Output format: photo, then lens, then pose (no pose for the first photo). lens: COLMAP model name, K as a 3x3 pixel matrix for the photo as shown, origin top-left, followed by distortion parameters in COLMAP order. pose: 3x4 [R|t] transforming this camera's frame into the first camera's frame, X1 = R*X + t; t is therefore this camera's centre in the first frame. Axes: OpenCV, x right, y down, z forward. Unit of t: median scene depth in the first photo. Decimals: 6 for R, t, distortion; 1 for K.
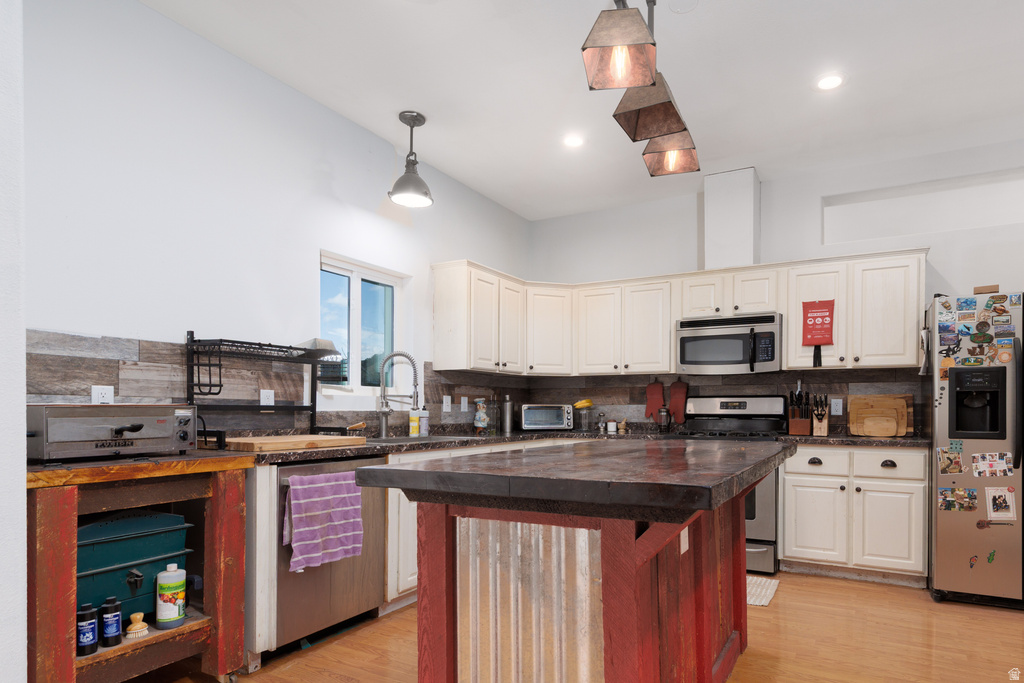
lens RADIAL K [[563.1, 0, 511.9], [0, 563.1, 402.3], [0, 0, 1]] dist [-0.001024, -0.000974]
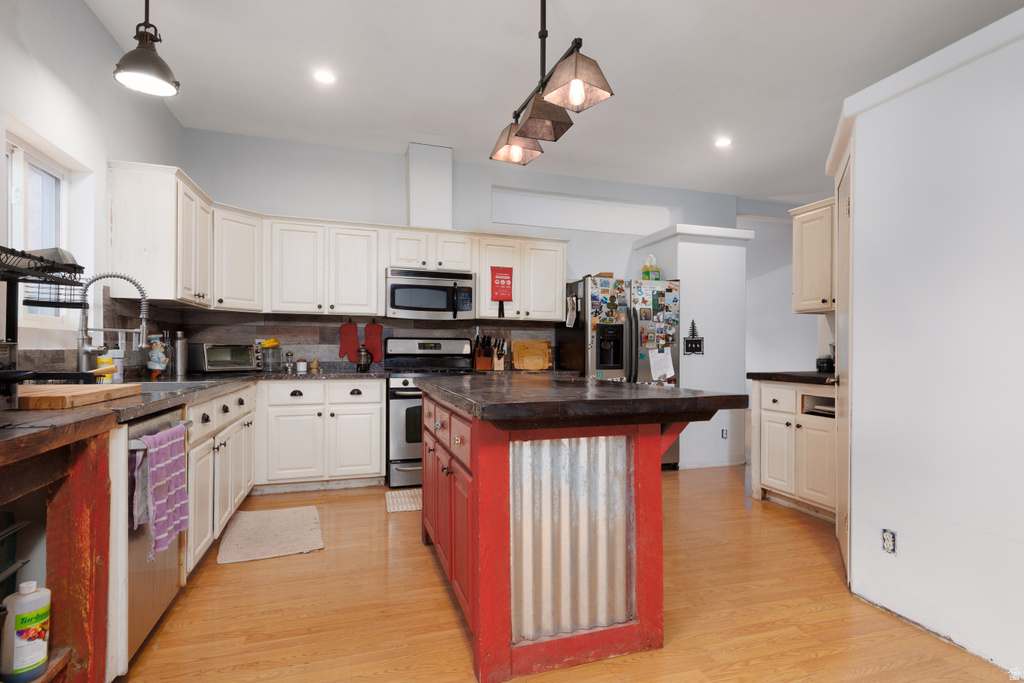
lens RADIAL K [[571.3, 0, 512.0], [0, 571.3, 341.5], [0, 0, 1]] dist [0.001575, 0.000008]
pose [[0.685652, 0.014463, 0.727785, -0.388191], [-0.014555, 0.999875, -0.006157, 0.000577], [-0.727784, -0.006372, 0.685777, 0.070873]]
